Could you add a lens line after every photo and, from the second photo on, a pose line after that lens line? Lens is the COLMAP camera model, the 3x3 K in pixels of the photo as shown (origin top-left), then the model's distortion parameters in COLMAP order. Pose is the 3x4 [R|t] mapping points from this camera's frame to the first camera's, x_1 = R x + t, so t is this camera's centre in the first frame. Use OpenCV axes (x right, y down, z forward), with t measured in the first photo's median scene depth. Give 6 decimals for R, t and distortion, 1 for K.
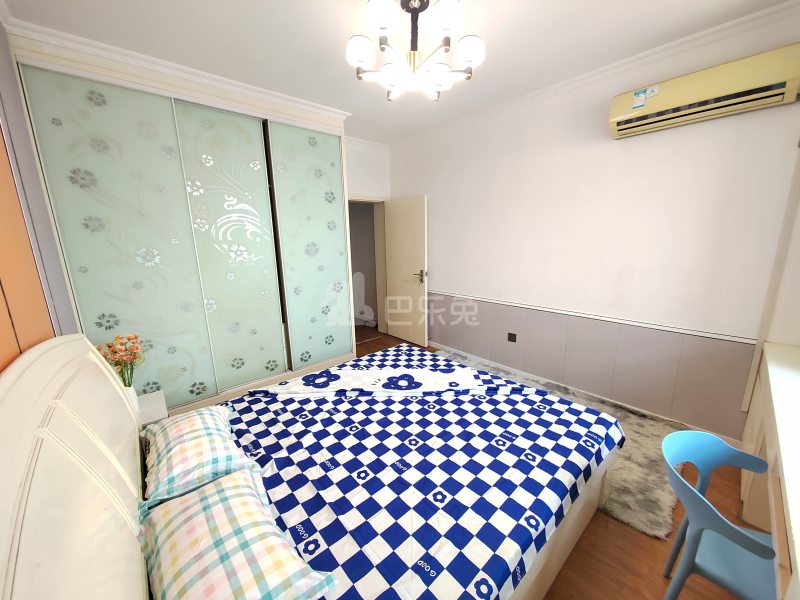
lens RADIAL K [[304.1, 0, 399.4], [0, 304.1, 301.4], [0, 0, 1]] dist [-0.000003, -0.000110]
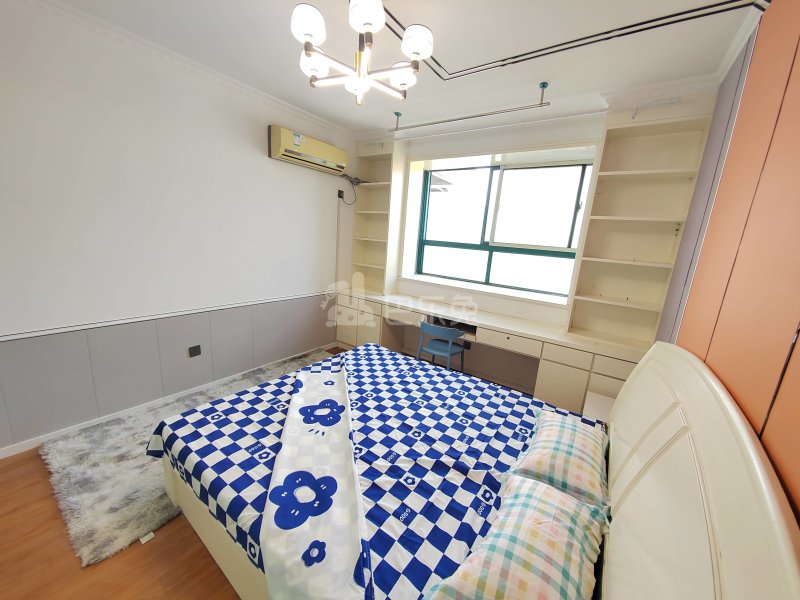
lens RADIAL K [[304.1, 0, 399.4], [0, 304.1, 301.4], [0, 0, 1]] dist [-0.000003, -0.000110]
pose [[-0.222599, -0.202315, 0.953687, -0.869025], [0.135777, 0.962263, 0.235826, -0.221483], [-0.965409, 0.181983, -0.186729, 0.991372]]
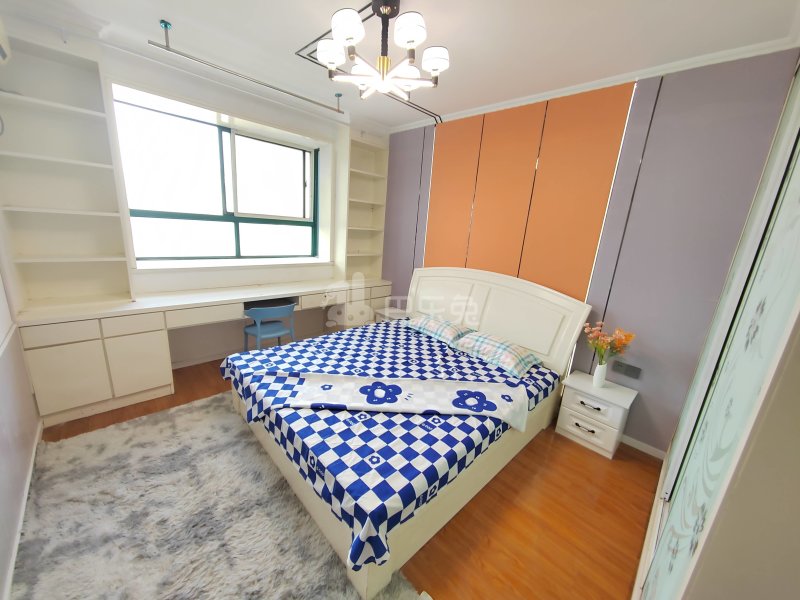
lens RADIAL K [[304.1, 0, 399.4], [0, 304.1, 301.4], [0, 0, 1]] dist [-0.000003, -0.000110]
pose [[-0.997511, -0.041385, -0.057085, 0.018492], [-0.062385, 0.895311, 0.441052, -0.436811], [0.032856, 0.443515, -0.895664, 1.891426]]
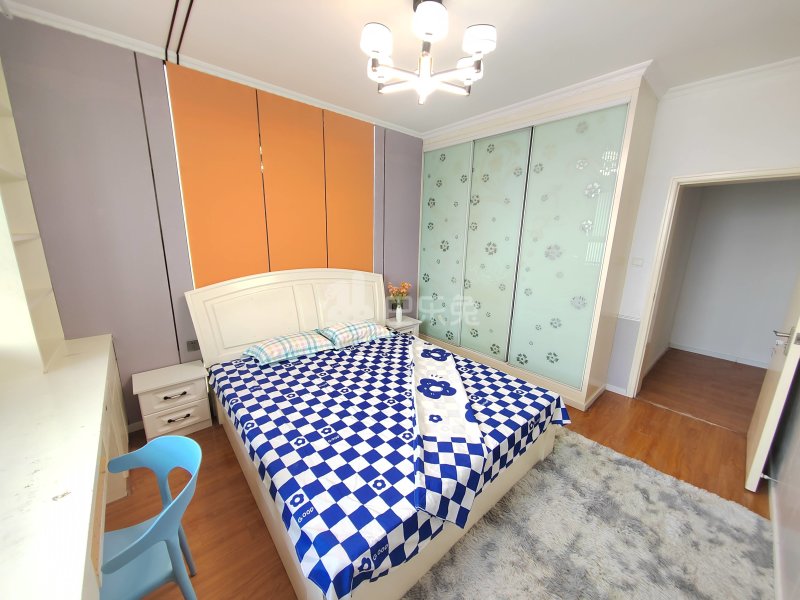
lens RADIAL K [[304.1, 0, 399.4], [0, 304.1, 301.4], [0, 0, 1]] dist [-0.000003, -0.000110]
pose [[-0.011267, 0.242940, -0.969976, 0.995625], [-0.228126, 0.943831, 0.239042, -0.229299], [0.973567, 0.223970, 0.044786, 0.860919]]
